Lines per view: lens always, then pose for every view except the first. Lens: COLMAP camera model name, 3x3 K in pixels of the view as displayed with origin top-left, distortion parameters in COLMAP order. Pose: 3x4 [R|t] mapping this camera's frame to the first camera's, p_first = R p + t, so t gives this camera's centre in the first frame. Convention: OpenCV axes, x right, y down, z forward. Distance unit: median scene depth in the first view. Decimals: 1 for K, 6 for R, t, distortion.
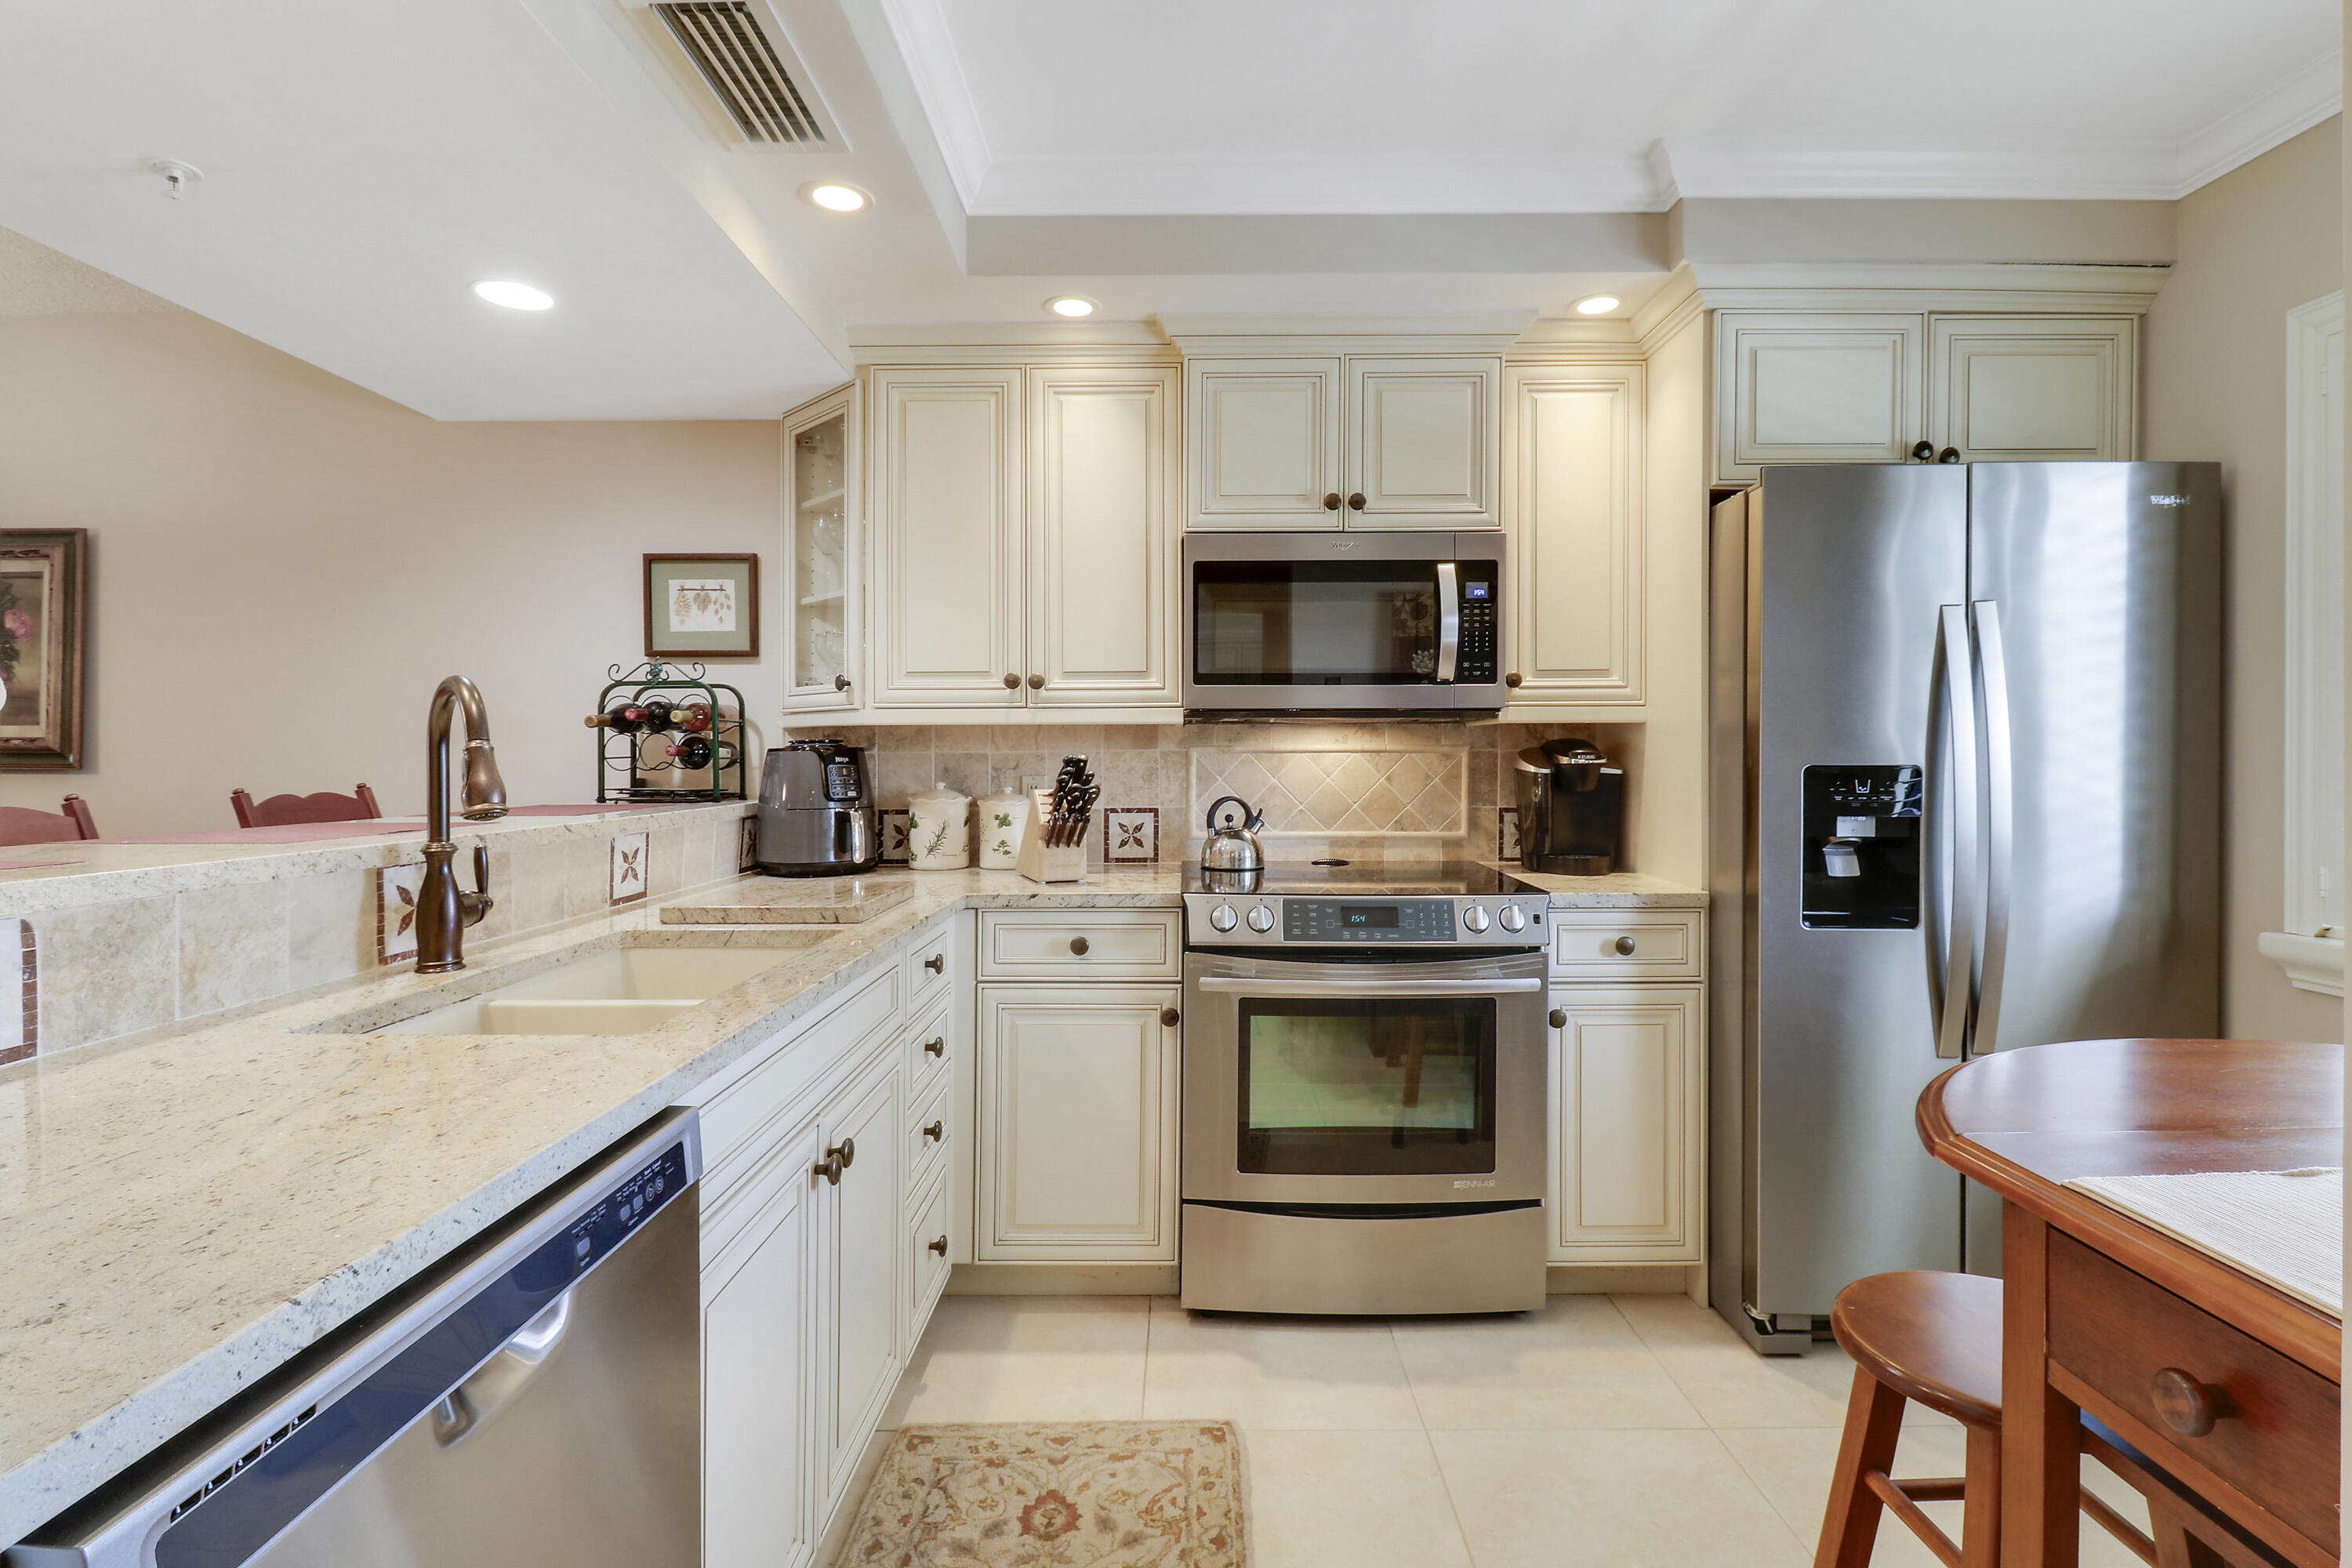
lens RADIAL K [[1098.6, 0, 1168.7], [0, 1098.6, 765.7], [0, 0, 1]] dist [0.013062, -0.019060]
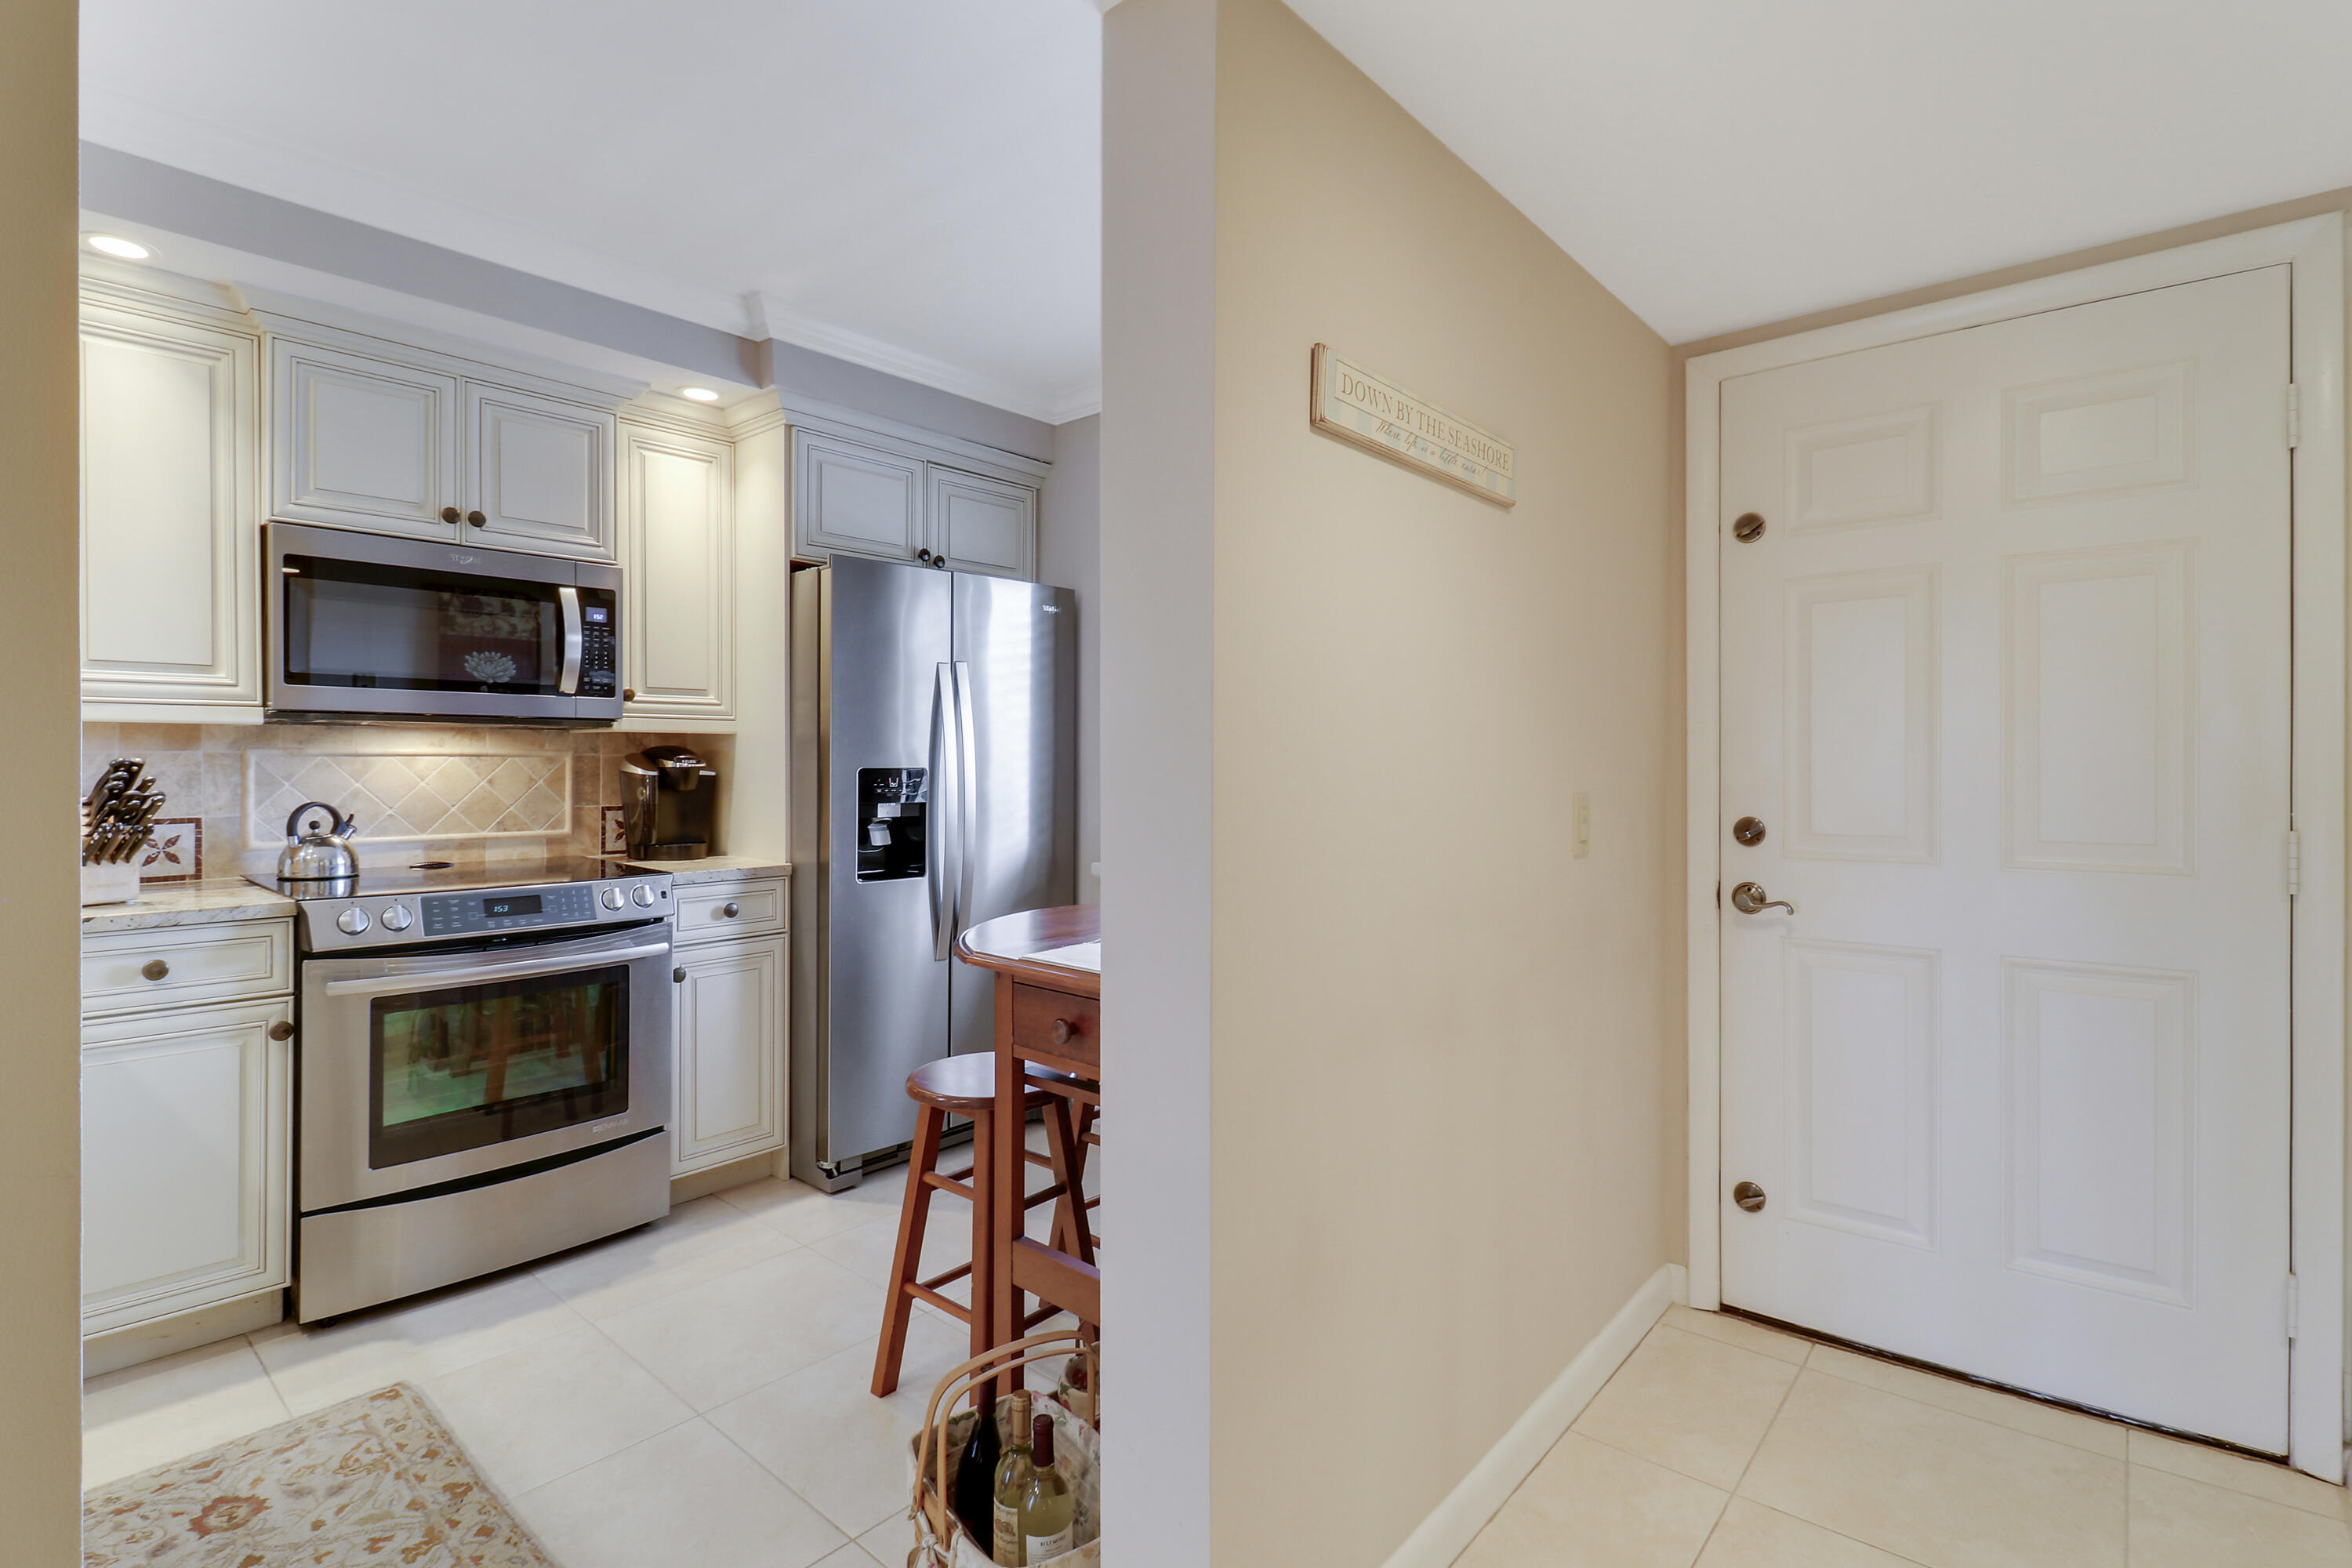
lens RADIAL K [[1098.6, 0, 1168.7], [0, 1098.6, 765.7], [0, 0, 1]] dist [0.013062, -0.019060]
pose [[0.659197, -0.000368, 0.751970, -0.193275], [0.001919, 0.999997, -0.001193, -0.001012], [-0.751967, 0.002229, 0.659197, -0.203920]]
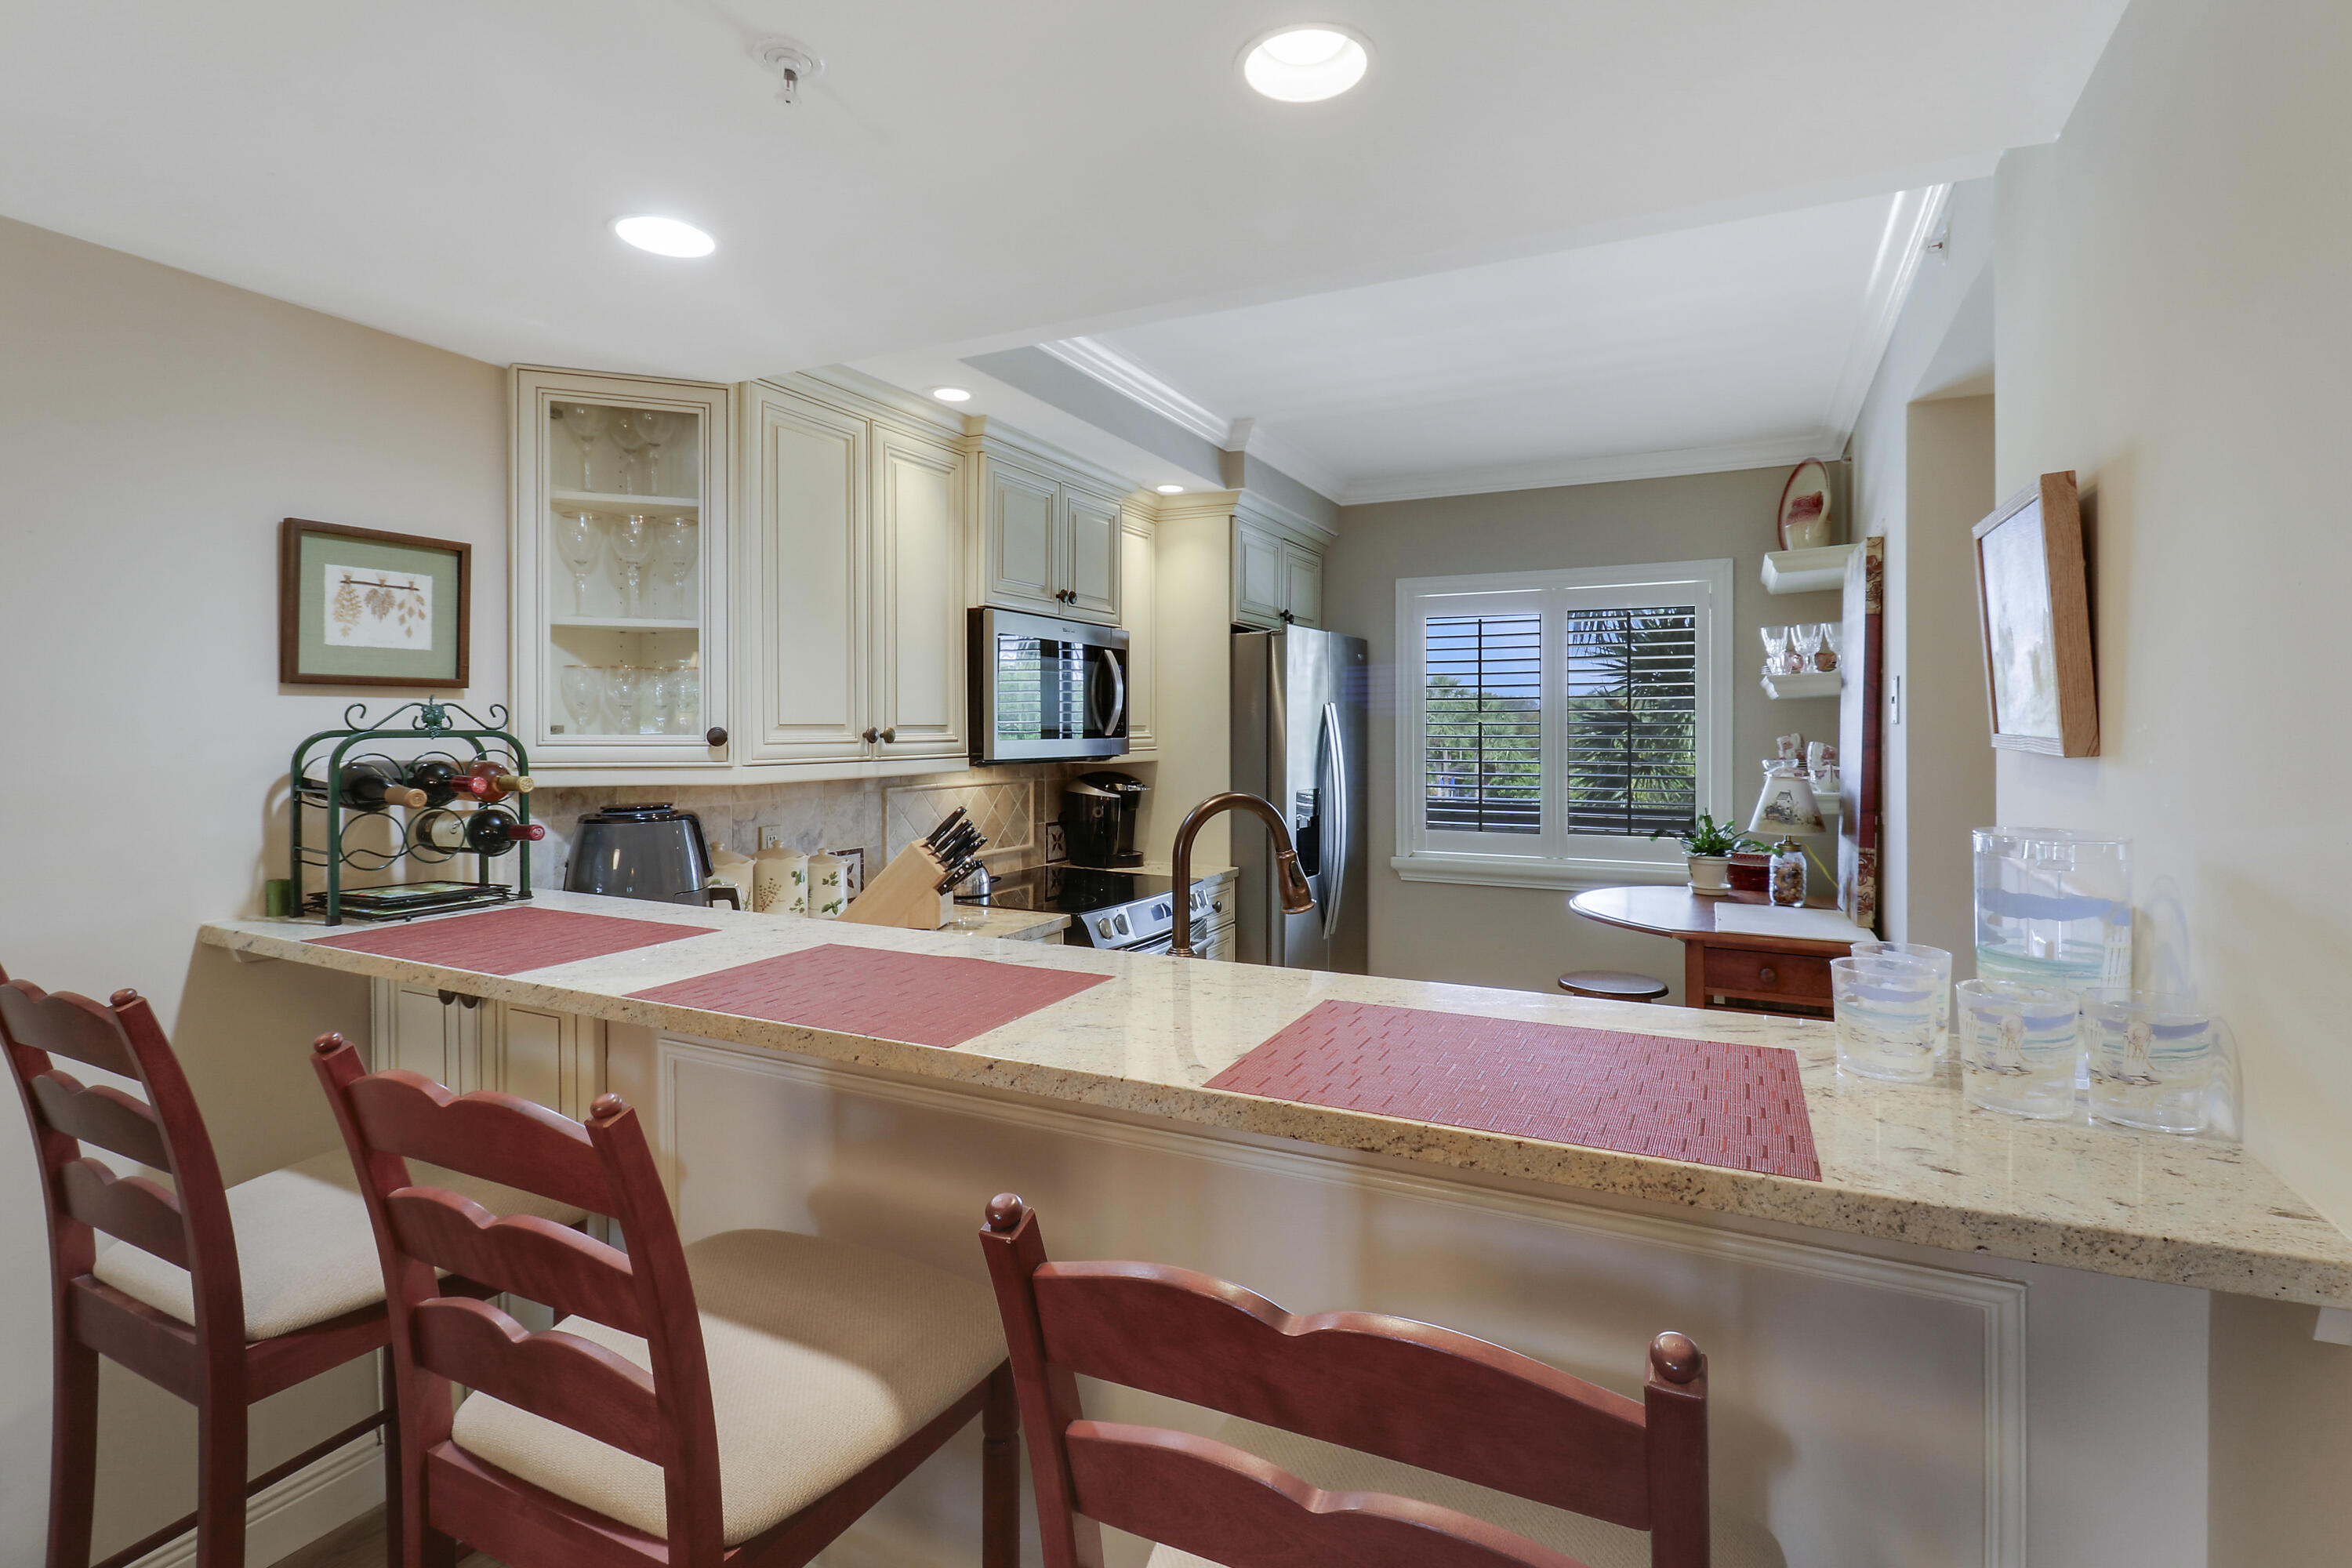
lens RADIAL K [[1098.7, 0, 1176.0], [0, 1098.7, 733.9], [0, 0, 1]] dist [0.003986, -0.018317]
pose [[0.448119, -0.001081, 0.893973, -0.972837], [0.000941, 0.999999, 0.000737, -0.084180], [-0.893973, 0.000511, 0.448120, 0.325710]]
